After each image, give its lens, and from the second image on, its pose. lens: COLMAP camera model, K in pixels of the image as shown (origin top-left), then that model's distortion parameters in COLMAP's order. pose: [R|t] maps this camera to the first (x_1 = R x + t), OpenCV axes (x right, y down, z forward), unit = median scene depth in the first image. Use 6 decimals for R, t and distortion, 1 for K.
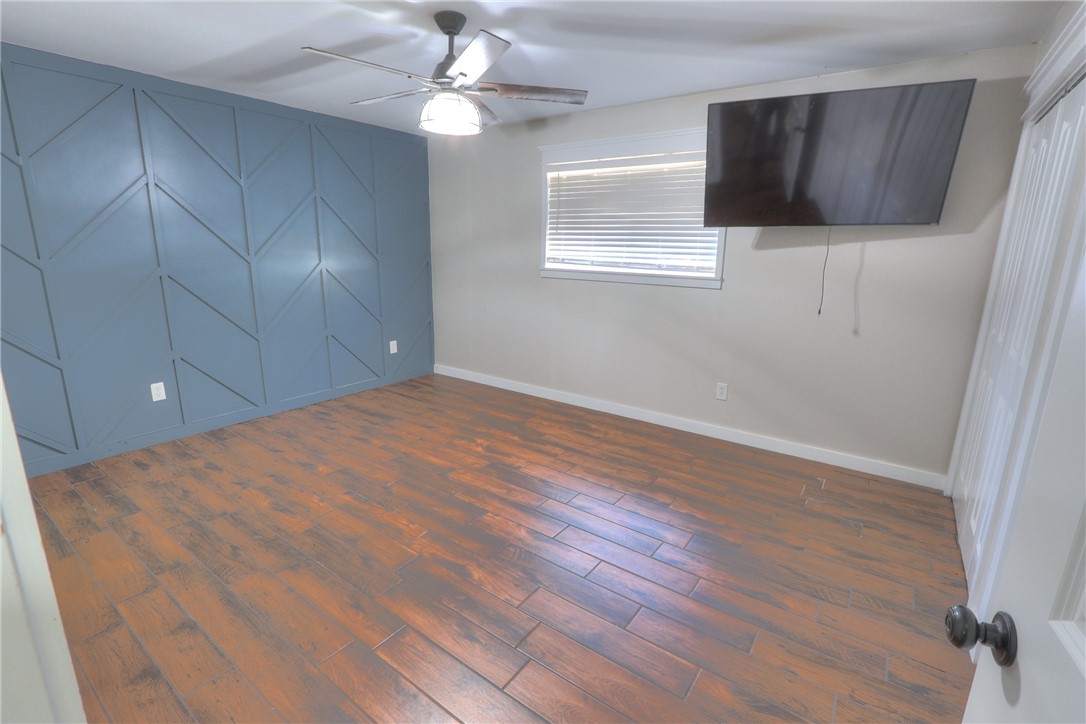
lens RADIAL K [[495.4, 0, 543.5], [0, 495.4, 359.2], [0, 0, 1]] dist [-0.013754, -0.000749]
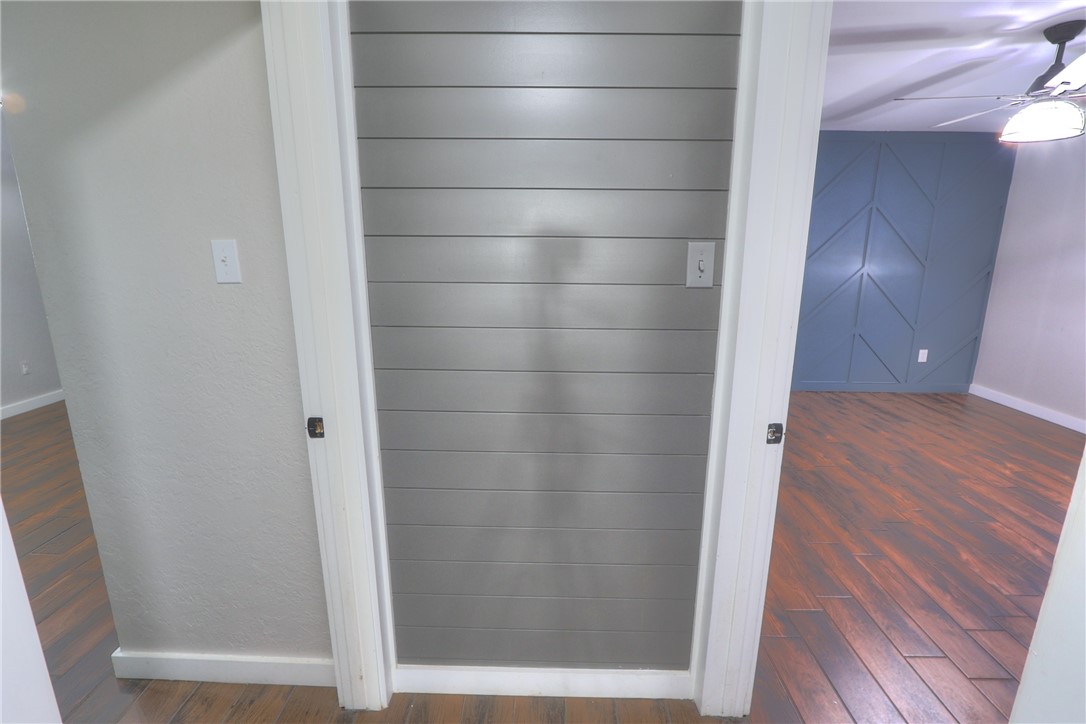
lens RADIAL K [[495.4, 0, 543.5], [0, 495.4, 359.2], [0, 0, 1]] dist [-0.013754, -0.000749]
pose [[0.567413, 0.168243, -0.806063, 0.081848], [-0.181434, 0.980391, 0.076912, 0.065555], [0.803196, 0.102607, 0.586811, -0.254957]]
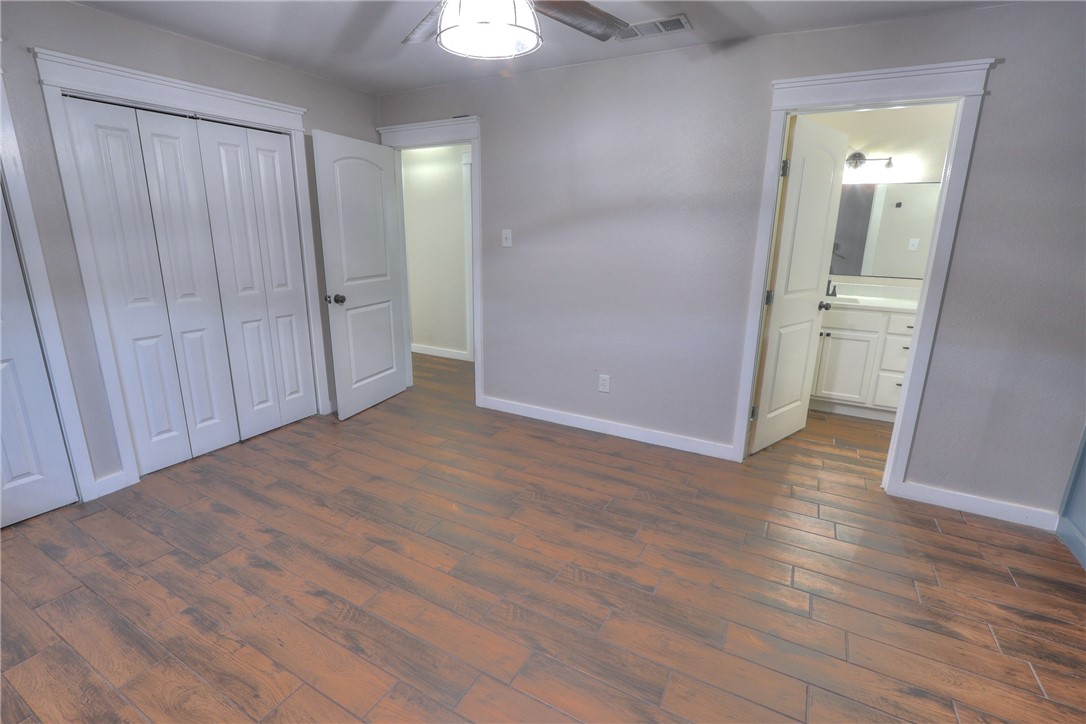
lens RADIAL K [[495.4, 0, 543.5], [0, 495.4, 359.2], [0, 0, 1]] dist [-0.013754, -0.000749]
pose [[-0.992155, 0.000374, -0.125012, -0.129343], [-0.057352, 0.887188, 0.457830, -0.296018], [0.111081, 0.461408, -0.880207, 1.239481]]
